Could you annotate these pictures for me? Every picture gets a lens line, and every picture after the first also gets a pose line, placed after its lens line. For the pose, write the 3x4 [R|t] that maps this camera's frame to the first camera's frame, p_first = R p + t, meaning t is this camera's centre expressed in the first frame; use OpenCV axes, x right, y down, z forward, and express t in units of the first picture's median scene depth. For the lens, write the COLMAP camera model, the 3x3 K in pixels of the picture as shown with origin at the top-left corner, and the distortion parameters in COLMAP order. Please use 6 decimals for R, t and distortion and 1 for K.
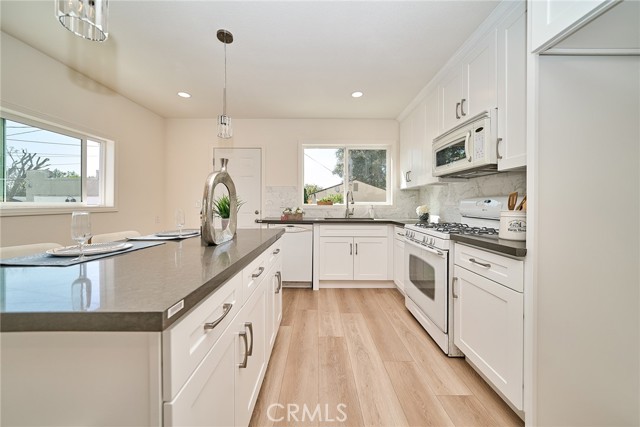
lens RADIAL K [[217.4, 0, 320.0], [0, 217.4, 207.7], [0, 0, 1]] dist [-0.002243, -0.000284]
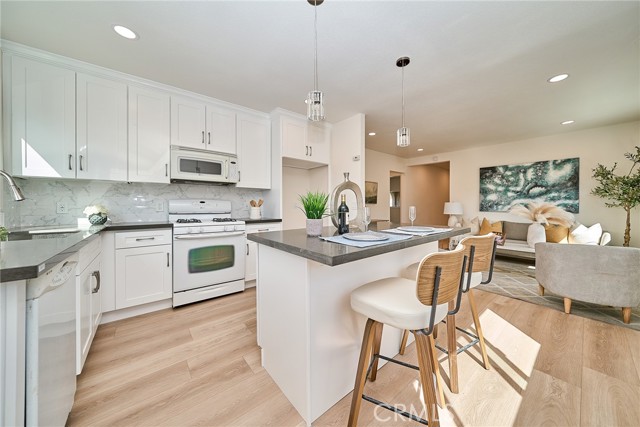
lens RADIAL K [[217.4, 0, 329.7], [0, 217.4, 204.5], [0, 0, 1]] dist [-0.002243, -0.000284]
pose [[-0.650940, 0.002983, 0.759123, -0.673195], [0.006673, 0.999976, 0.001793, -0.006189], [-0.759100, 0.006233, -0.650945, 0.913575]]
